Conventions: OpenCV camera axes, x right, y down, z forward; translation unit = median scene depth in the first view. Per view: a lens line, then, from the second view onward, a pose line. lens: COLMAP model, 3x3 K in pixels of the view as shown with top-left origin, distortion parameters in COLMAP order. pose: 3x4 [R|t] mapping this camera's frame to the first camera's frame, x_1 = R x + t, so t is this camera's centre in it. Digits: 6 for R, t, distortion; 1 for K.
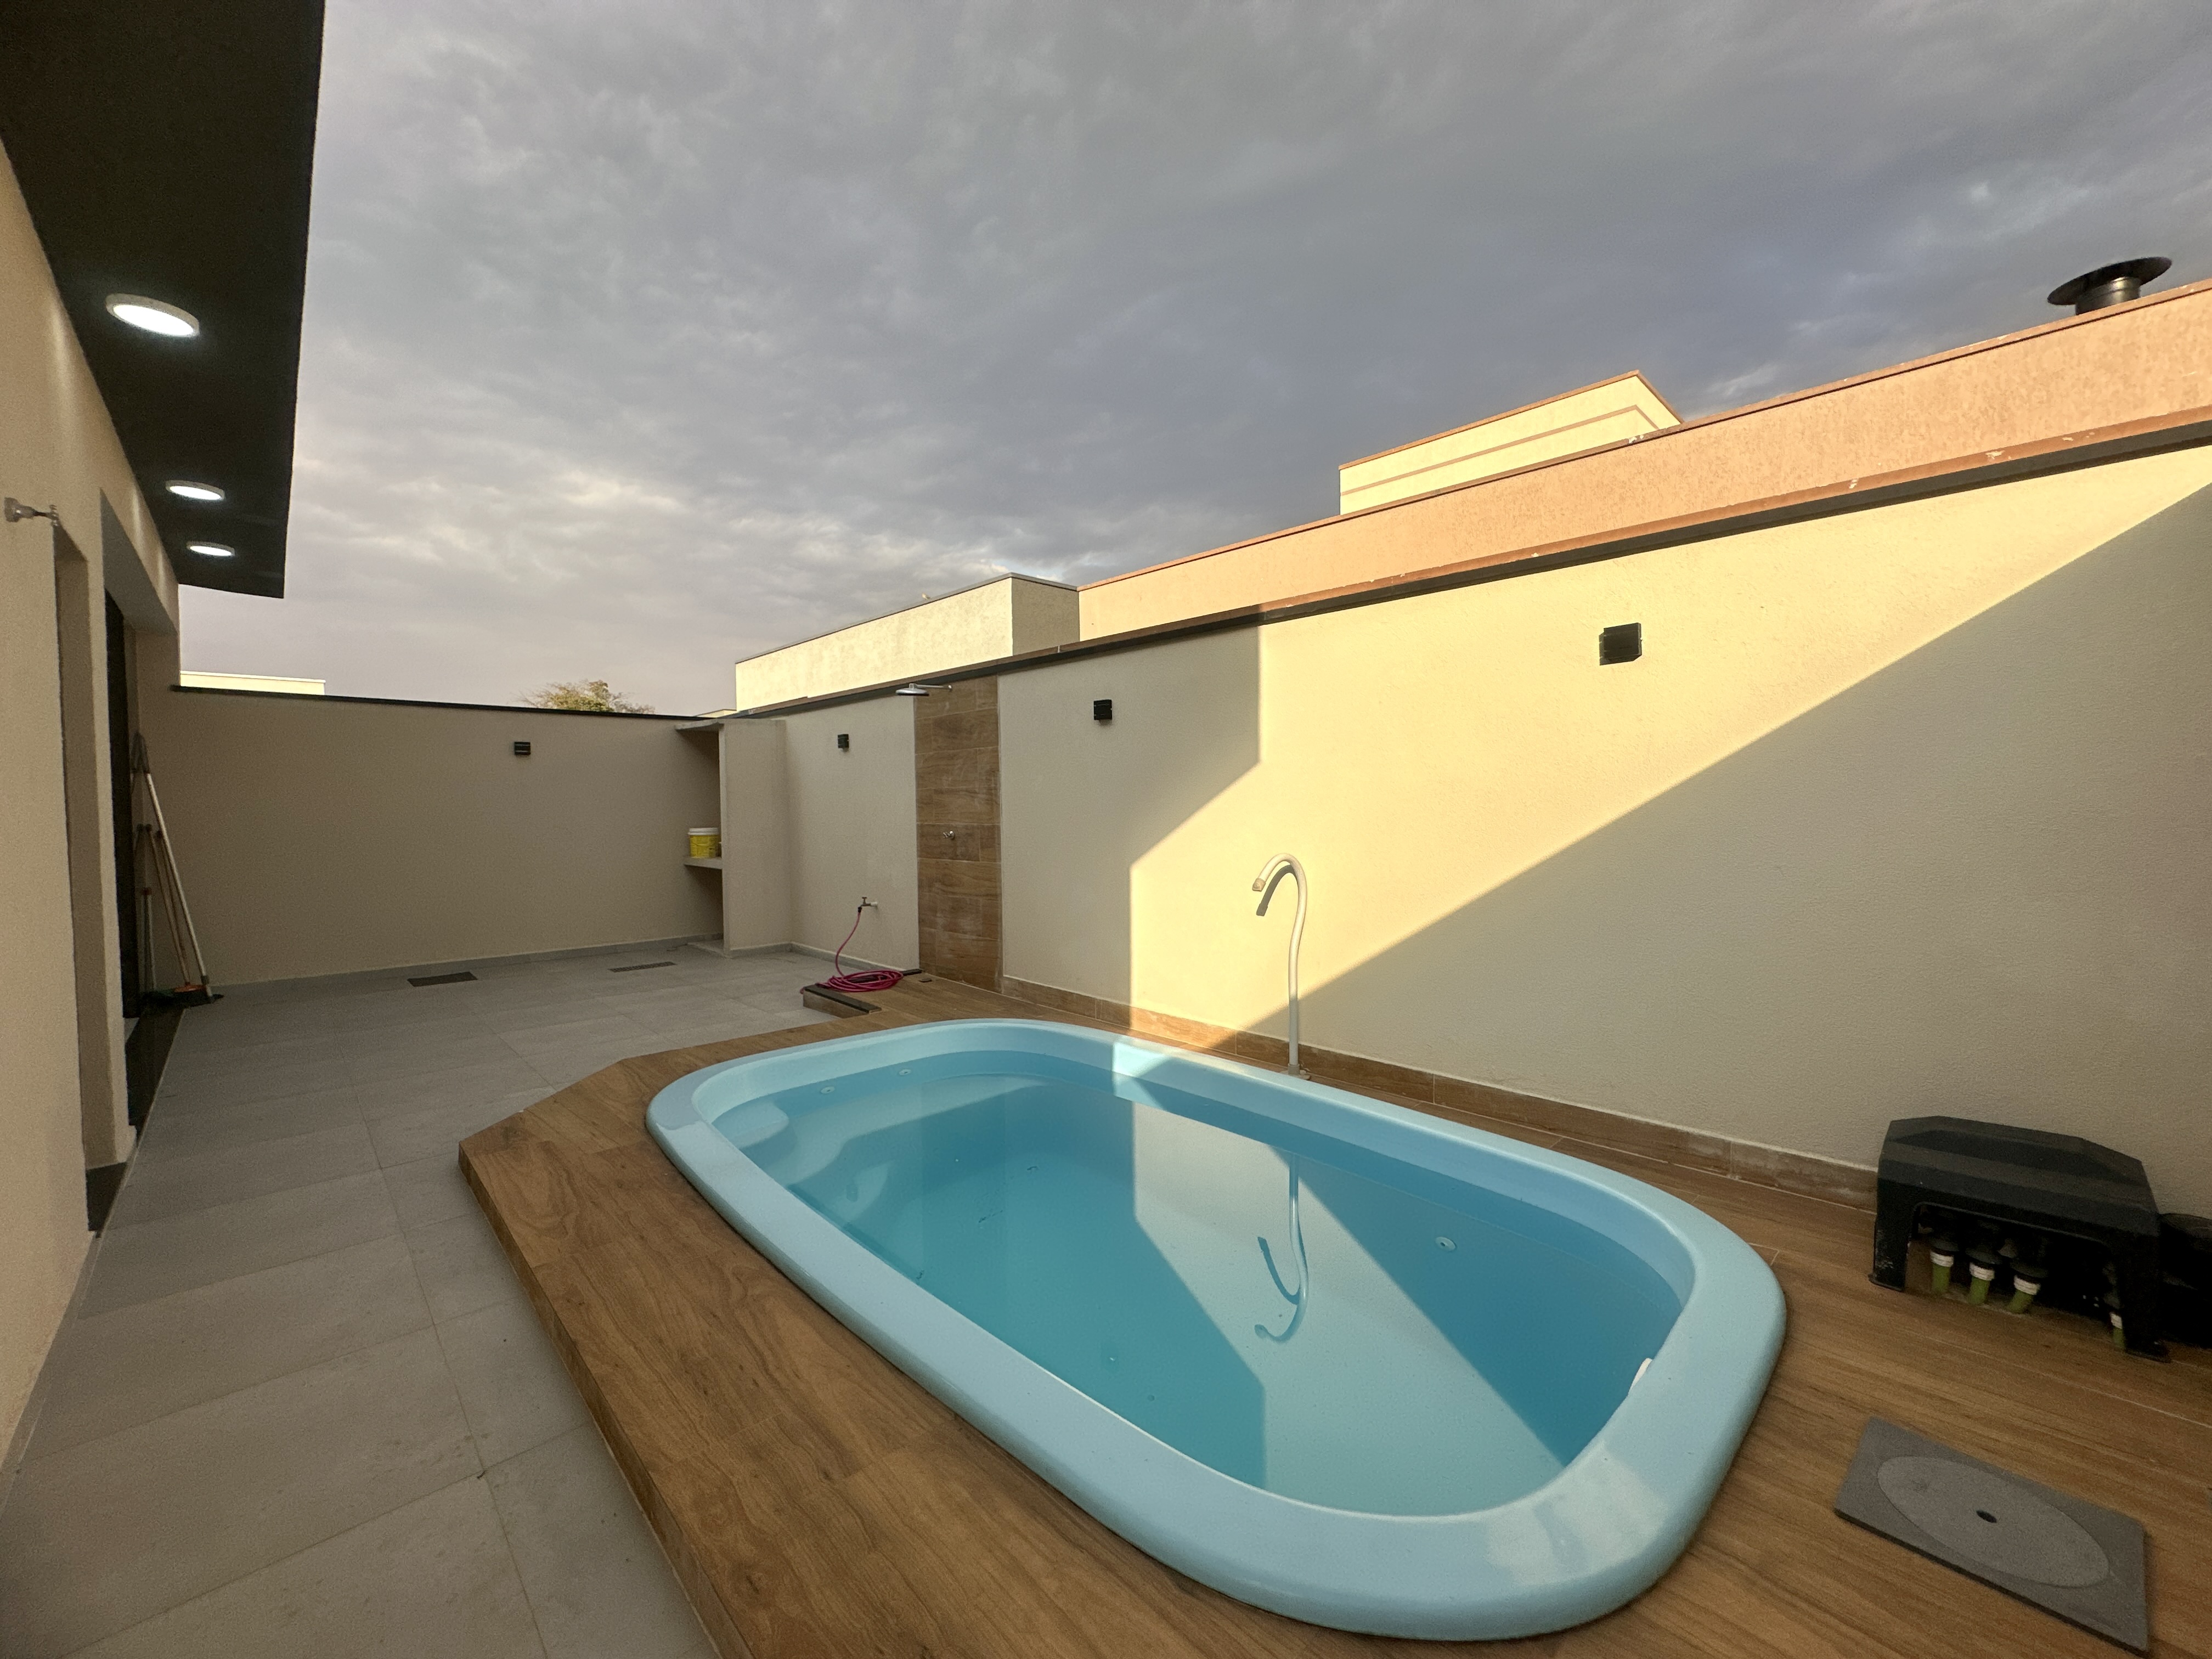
lens RADIAL K [[888.9, 0, 1101.7], [0, 888.9, 822.9], [0, 0, 1]] dist [-0.007565, 0.003496]
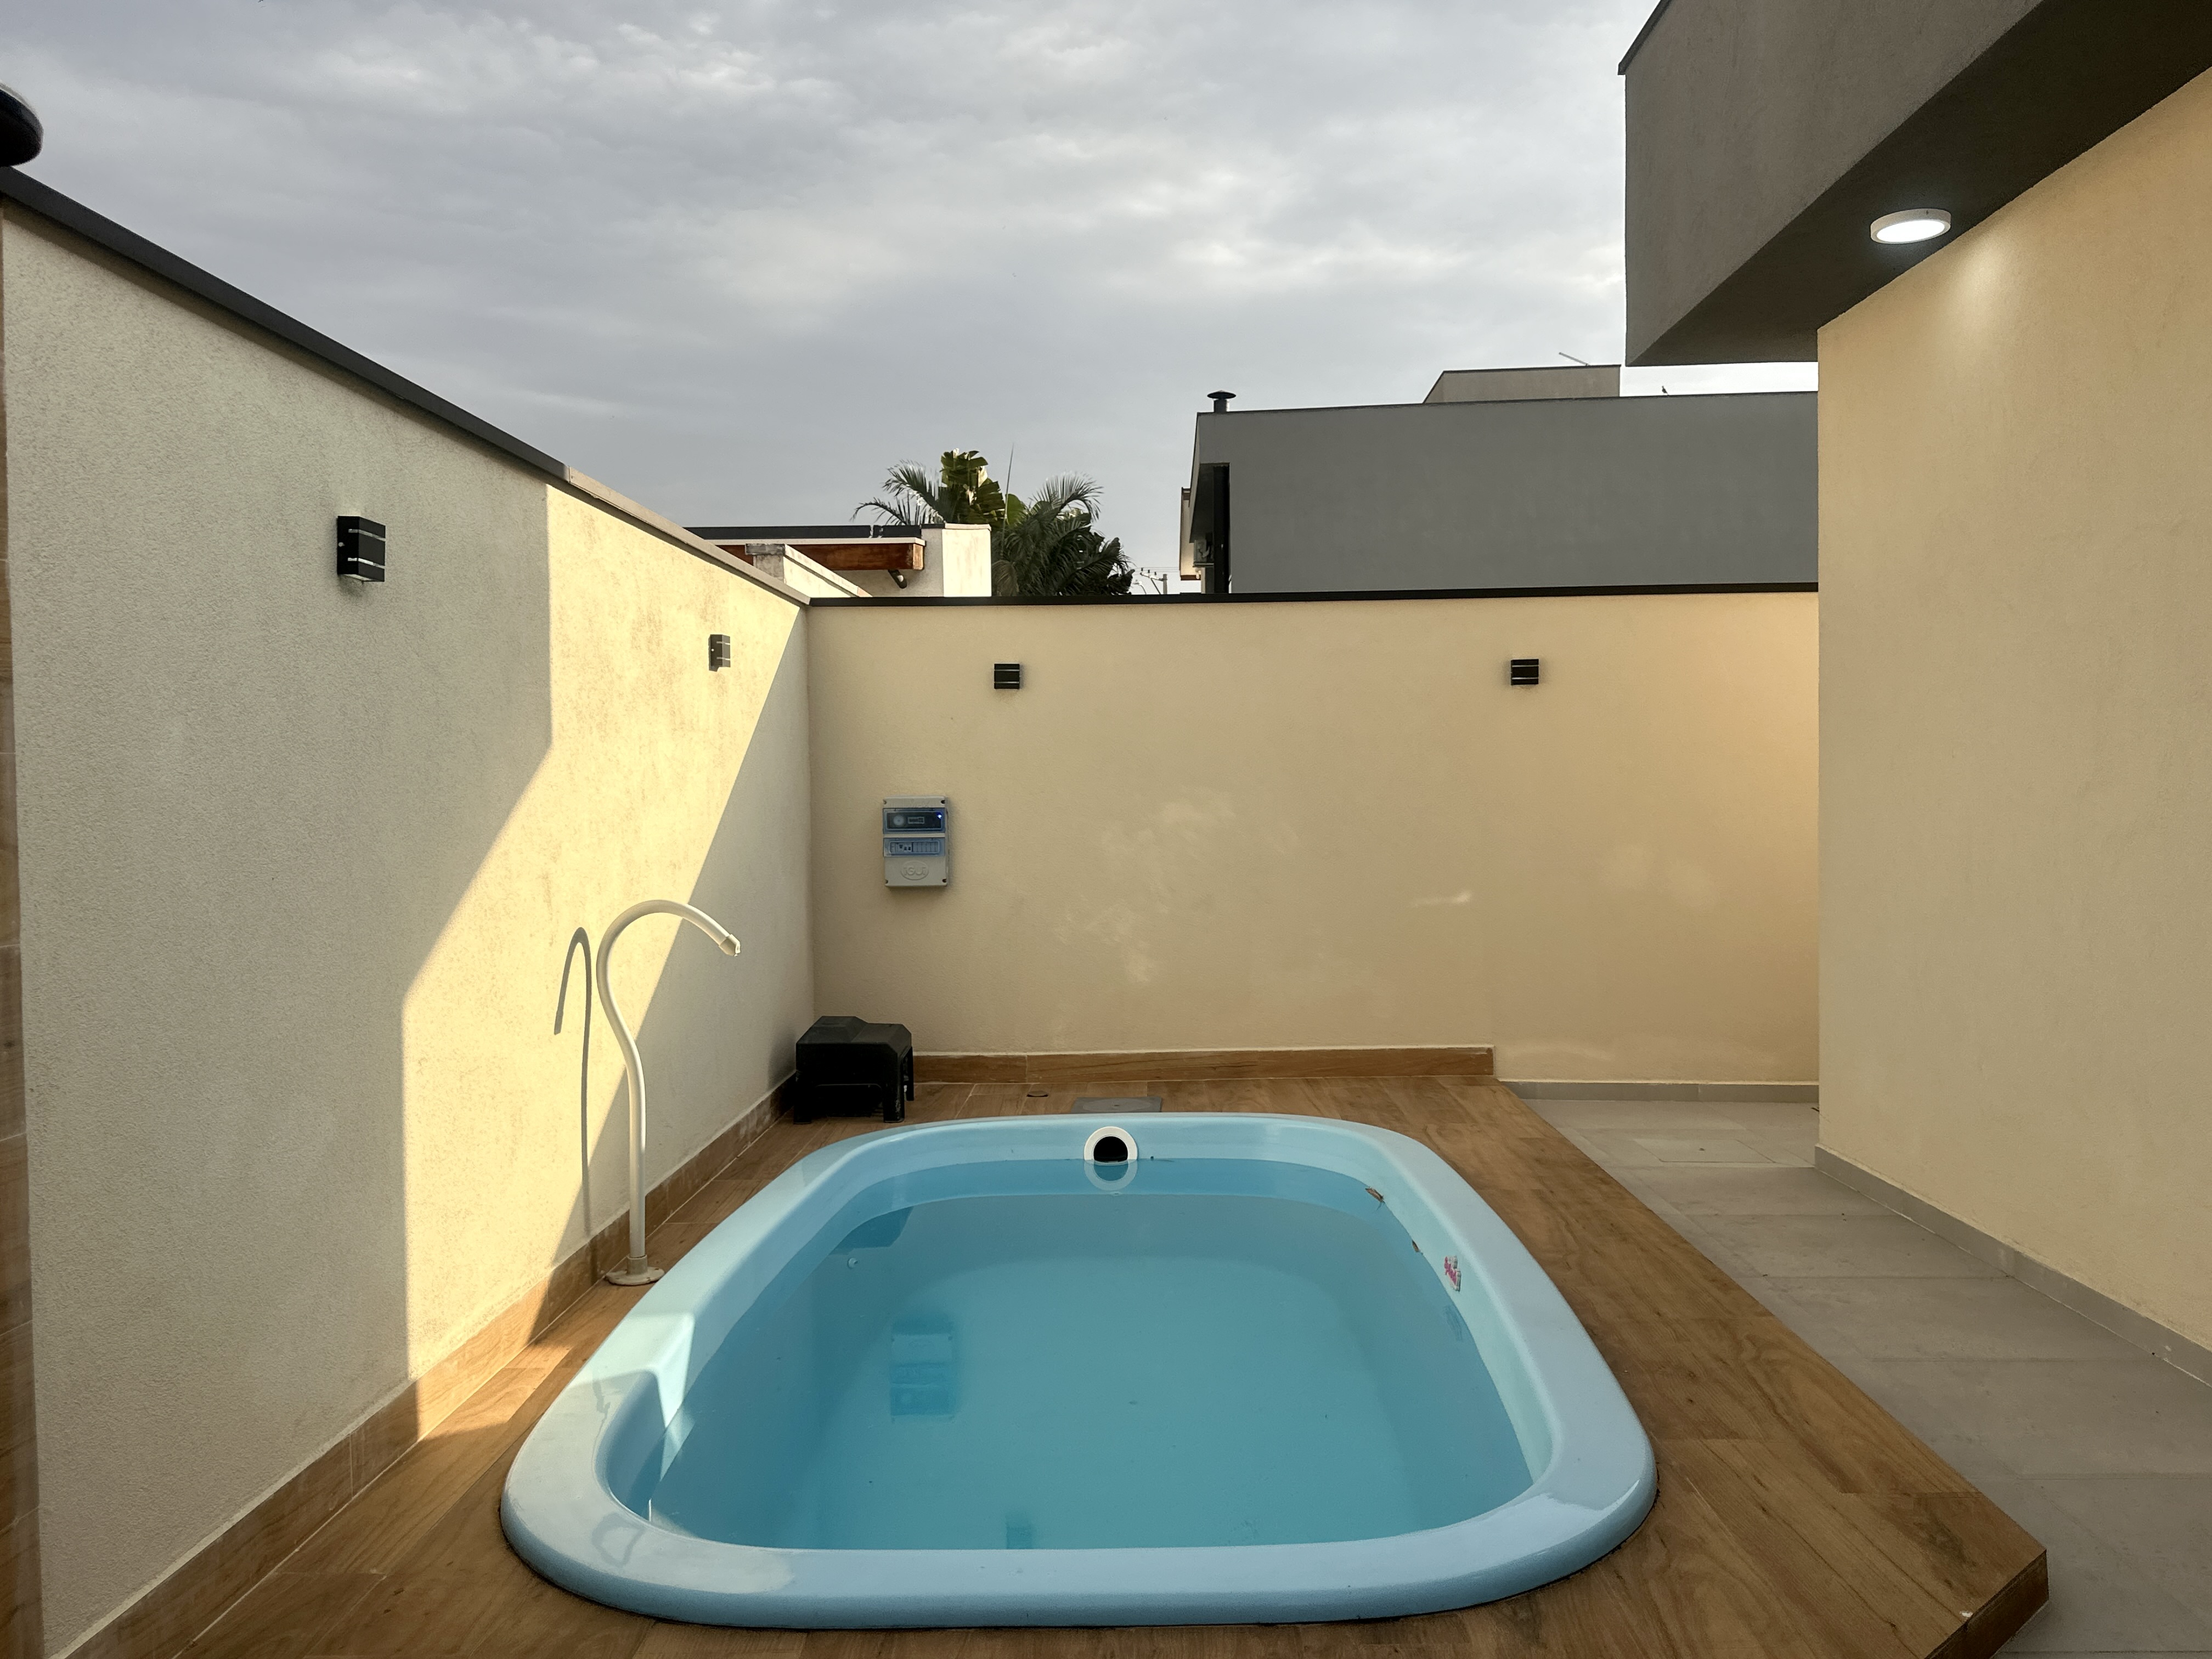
lens RADIAL K [[1694.4, 0, 1113.3], [0, 1694.4, 832.1], [0, 0, 1]] dist [0.068596, -0.073999]
pose [[-0.711543, 0.002938, 0.702636, -1.024551], [0.037734, 0.998708, 0.034036, -0.049970], [-0.701628, 0.050732, -0.710735, 1.975993]]
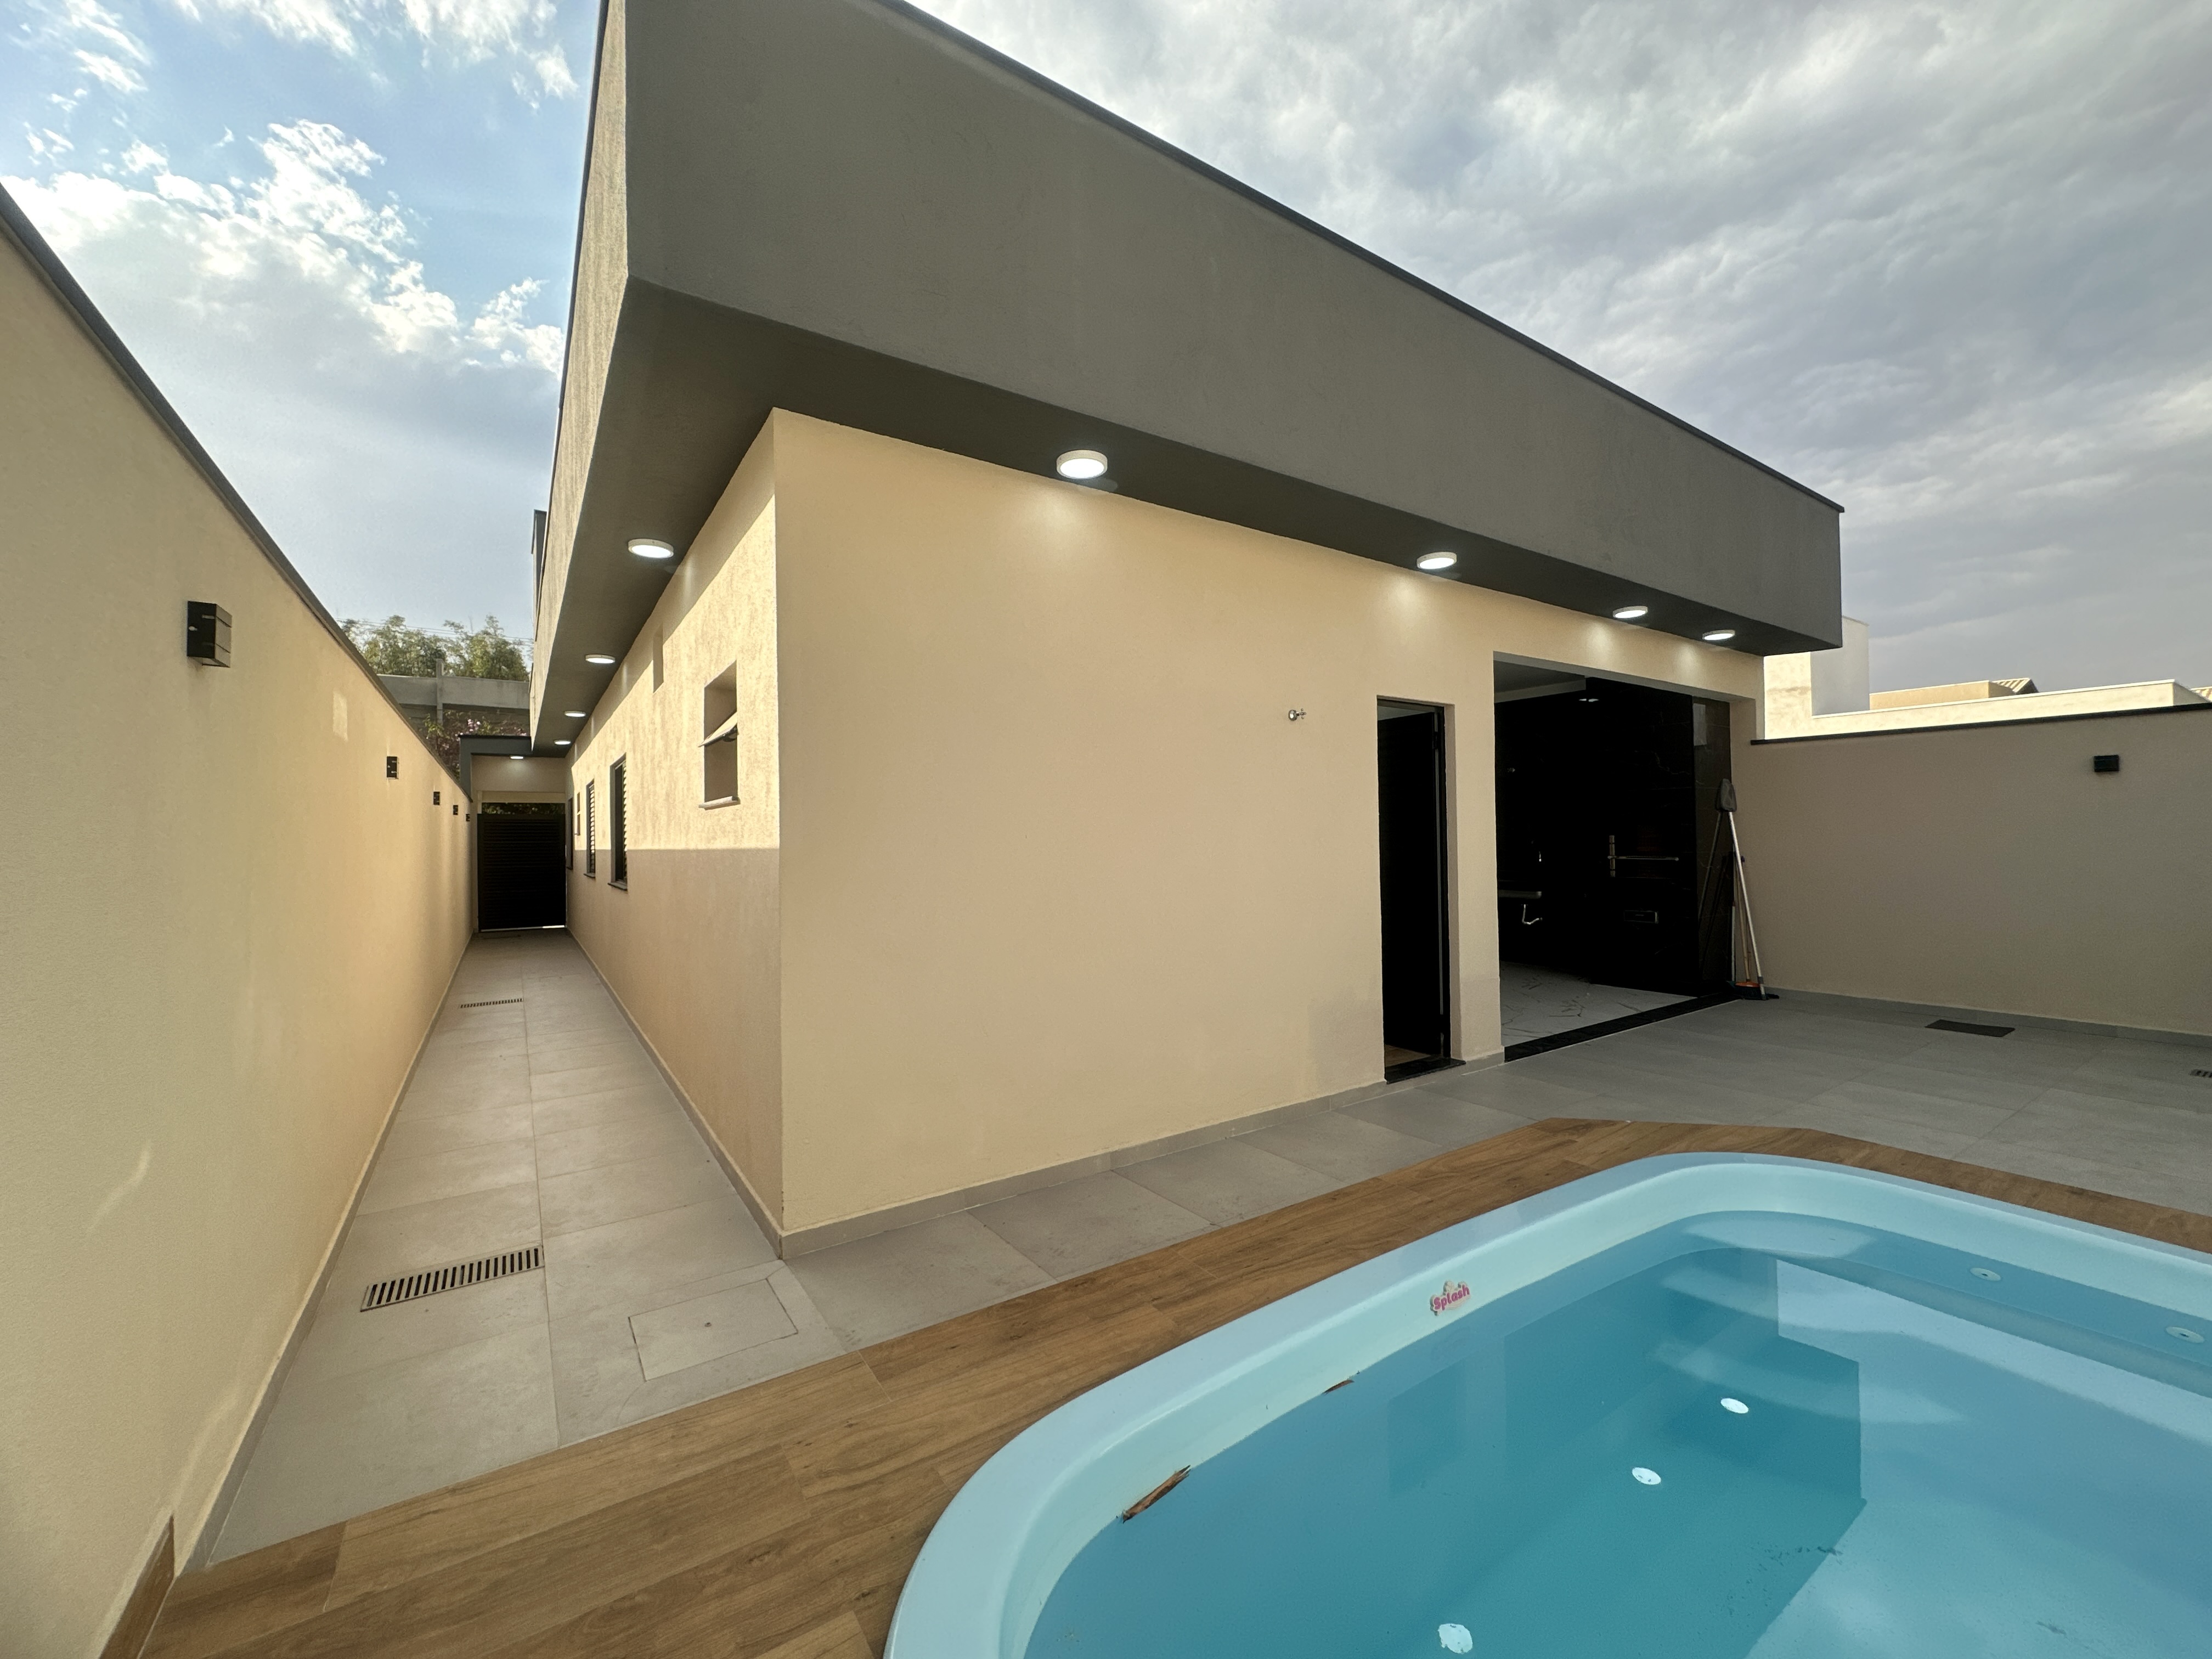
lens RADIAL K [[888.9, 0, 1106.2], [0, 888.9, 826.7], [0, 0, 1]] dist [-0.007565, 0.003496]
pose [[-0.160912, -0.002597, -0.986965, 0.637292], [-0.006960, 0.999975, -0.001497, -0.048351], [0.986944, 0.006628, -0.160926, 0.589619]]
